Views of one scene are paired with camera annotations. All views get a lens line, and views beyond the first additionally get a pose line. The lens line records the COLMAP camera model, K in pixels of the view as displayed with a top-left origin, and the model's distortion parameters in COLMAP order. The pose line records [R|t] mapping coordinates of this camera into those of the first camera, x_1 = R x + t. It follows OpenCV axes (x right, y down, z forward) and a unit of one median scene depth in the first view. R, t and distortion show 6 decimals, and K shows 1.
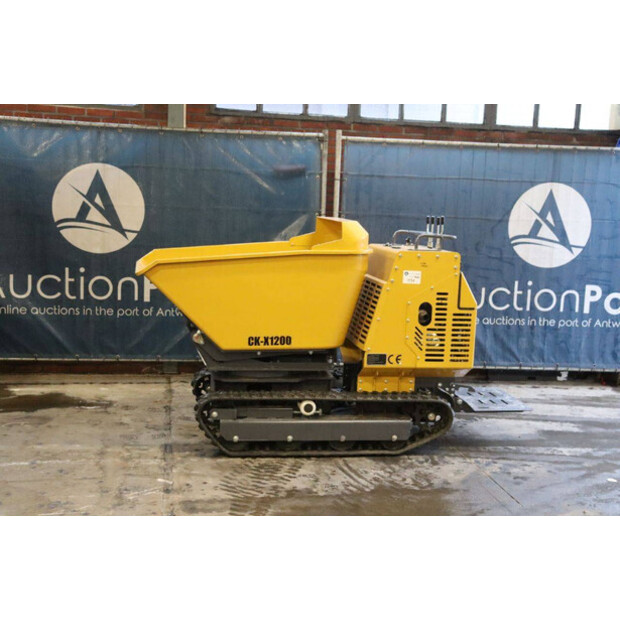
lens RADIAL K [[838.4, 0, 308.9], [0, 838.4, 312.0], [0, 0, 1]] dist [0.065690, 0.000000]
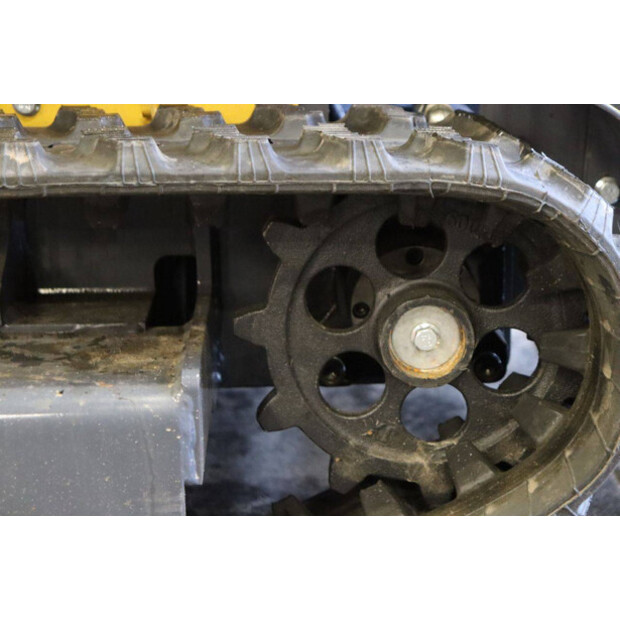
lens RADIAL K [[1469.6, 0, 309.8], [0, 1469.6, 308.2], [0, 0, 1]] dist [0.412044, 0.000000]
pose [[0.987939, -0.018119, -0.153780, 0.161660], [0.038845, 0.990373, 0.132863, 0.098082], [0.149893, -0.137234, 0.979132, 0.839150]]
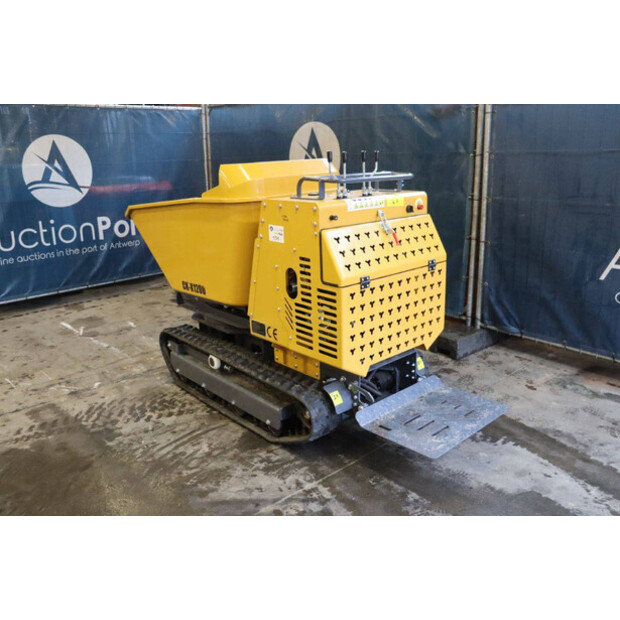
lens RADIAL K [[538.6, 0, 308.2], [0, 538.6, 310.2], [0, 0, 1]] dist [-0.118468, 0.073713]
pose [[0.532075, 0.184046, -0.826452, 0.551906], [-0.060239, 0.981844, 0.179869, -0.062121], [0.844552, -0.045919, 0.533502, 0.748120]]
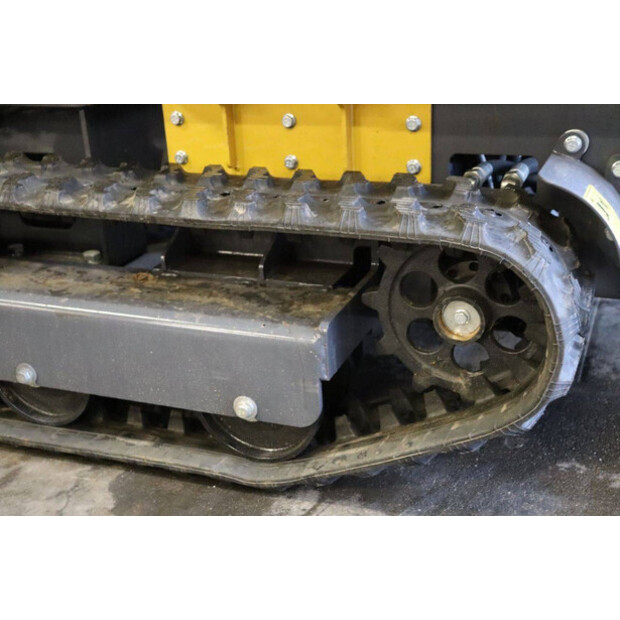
lens RADIAL K [[884.1, 0, 308.6], [0, 884.1, 309.2], [0, 0, 1]] dist [0.094517, 0.000000]
pose [[0.849835, 0.117831, -0.513709, 0.218264], [0.018450, 0.967440, 0.252427, 0.075203], [0.526726, -0.223999, 0.819990, 0.841670]]
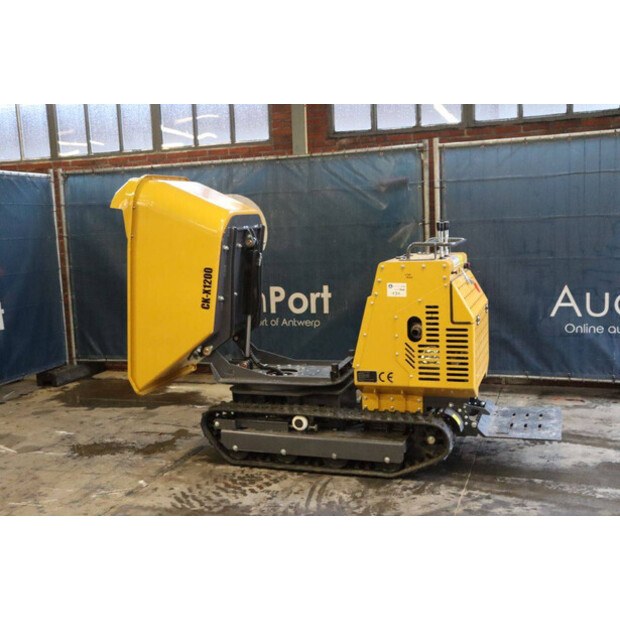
lens RADIAL K [[710.7, 0, 311.5], [0, 710.7, 315.1], [0, 0, 1]] dist [-0.009654, 0.000000]
pose [[0.873868, -0.009481, -0.486071, 0.417481], [0.013748, 0.999892, 0.005214, -0.018511], [0.485969, -0.011239, 0.873904, 0.261238]]
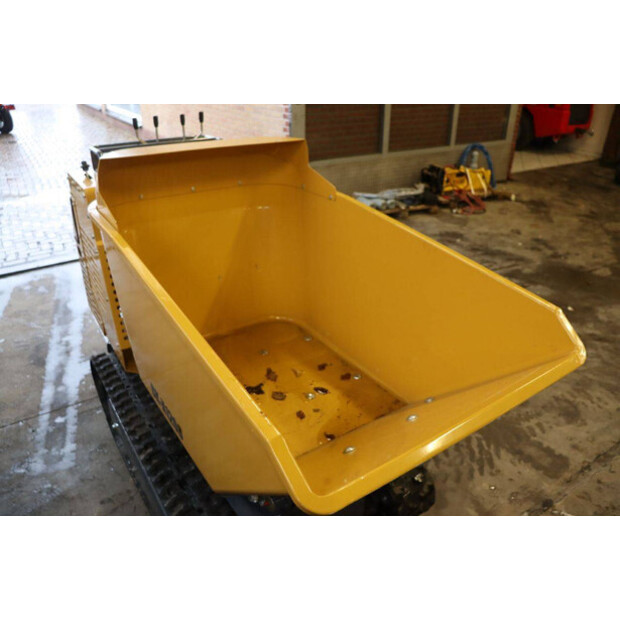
lens RADIAL K [[502.6, 0, 307.7], [0, 502.6, 308.2], [0, 0, 1]] dist [-0.126232, 0.076932]
pose [[-0.402748, -0.462034, 0.790138, -0.307652], [0.087744, 0.839781, 0.535788, -0.195733], [-0.911095, 0.285118, -0.297680, 1.107590]]
